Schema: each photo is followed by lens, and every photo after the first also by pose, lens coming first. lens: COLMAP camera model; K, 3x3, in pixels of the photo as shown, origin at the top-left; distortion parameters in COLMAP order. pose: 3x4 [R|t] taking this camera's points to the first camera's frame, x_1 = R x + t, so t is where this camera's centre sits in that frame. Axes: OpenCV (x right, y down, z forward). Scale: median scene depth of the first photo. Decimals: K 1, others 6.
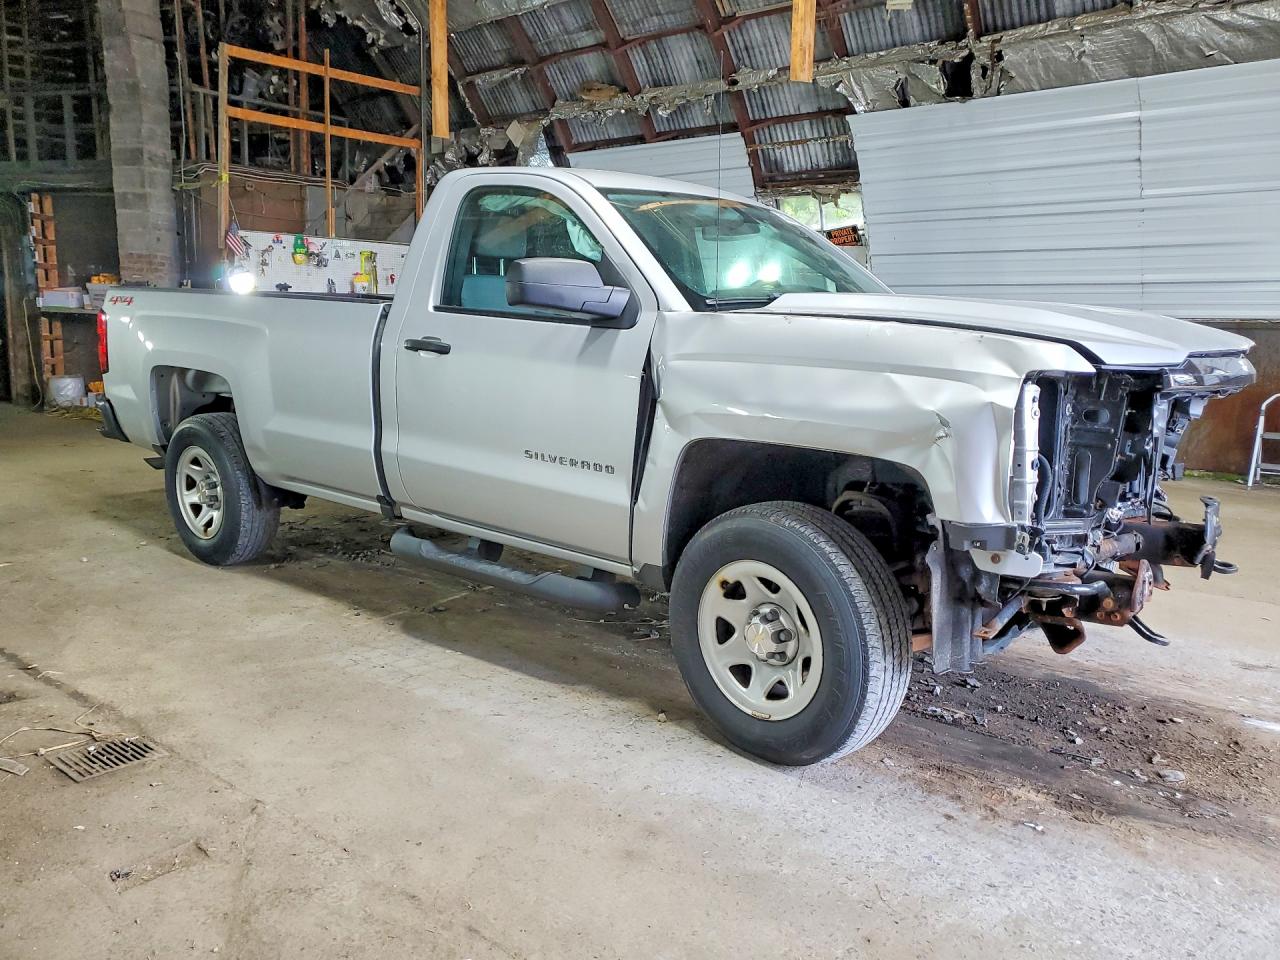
lens RADIAL K [[1019.4, 0, 613.4], [0, 1019.4, 485.1], [0, 0, 1]] dist [0.006993, 0.004773]
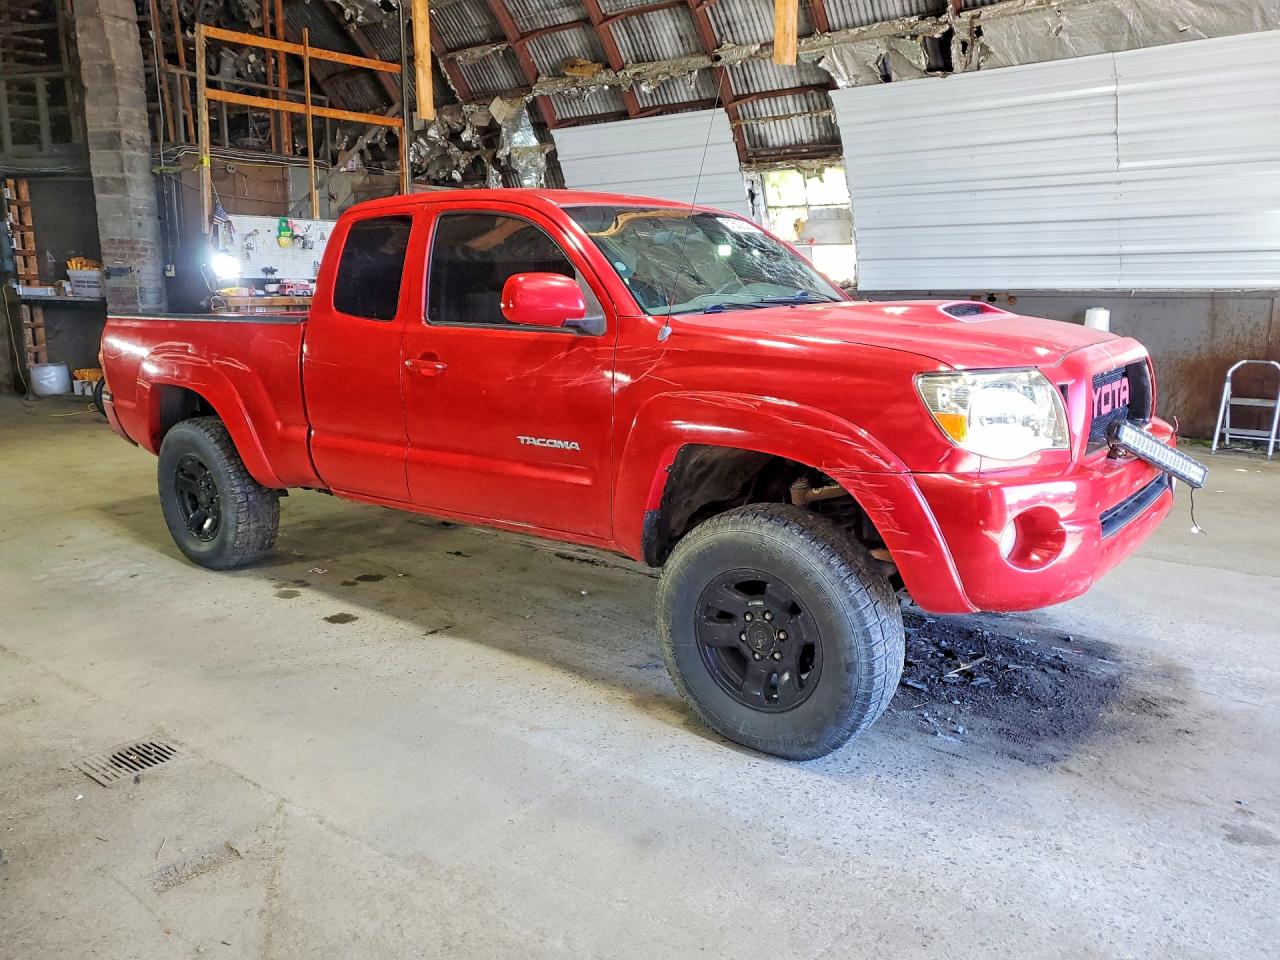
lens RADIAL K [[1021.0, 0, 630.4], [0, 1021.0, 481.1], [0, 0, 1]] dist [0.006606, 0.006289]
pose [[0.999319, -0.024004, 0.028028, -0.004502], [0.023195, 0.999314, 0.028854, -0.009877], [-0.028701, -0.028184, 0.999191, -0.011178]]
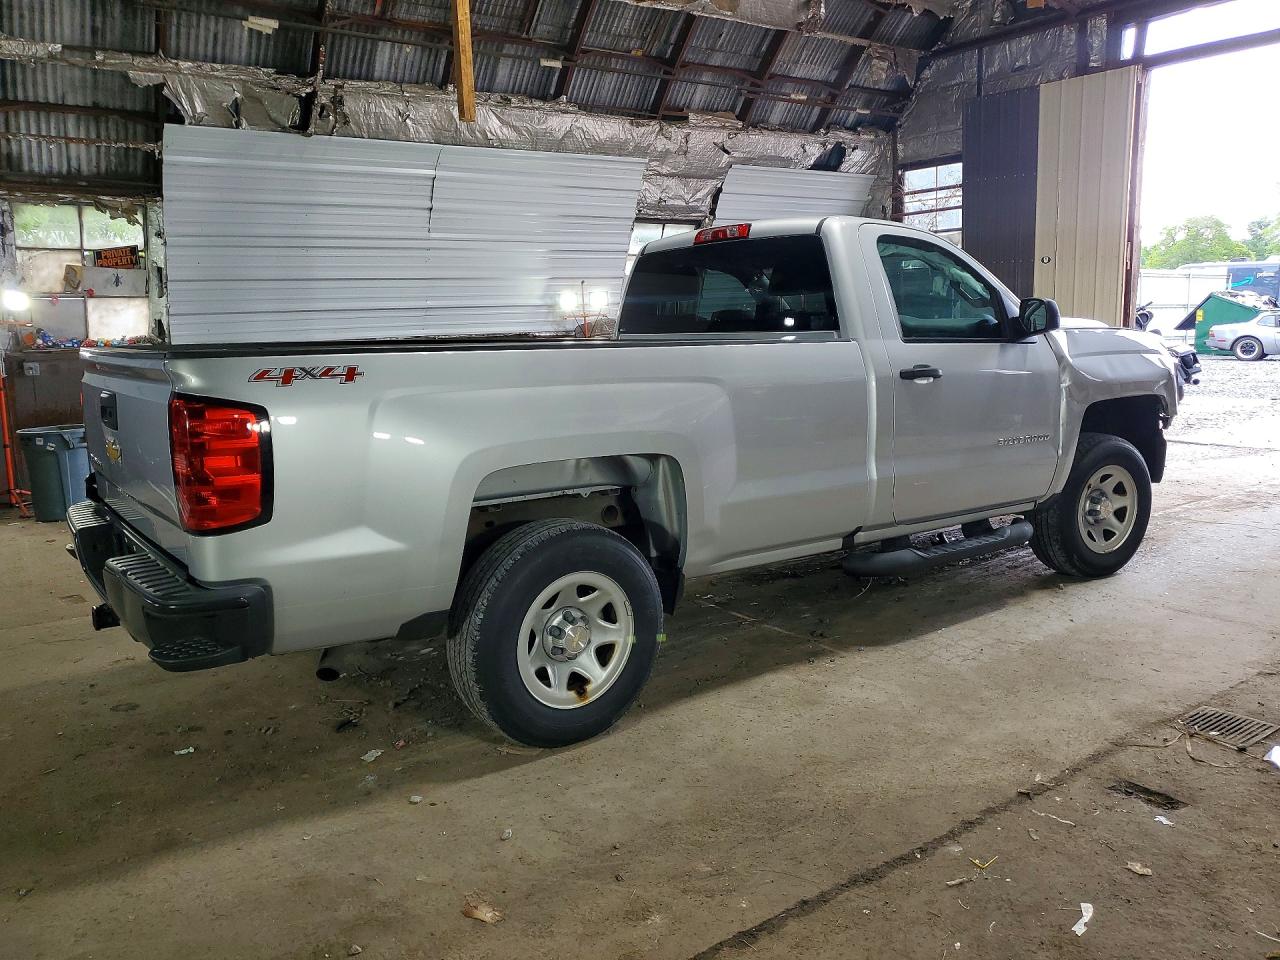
lens RADIAL K [[1021.0, 0, 630.4], [0, 1021.0, 481.1], [0, 0, 1]] dist [0.006606, 0.006289]
pose [[0.219648, -0.177924, 0.959217, -0.519580], [0.196397, 0.971163, 0.135167, -0.091046], [-0.955606, 0.158698, 0.248258, 0.395711]]
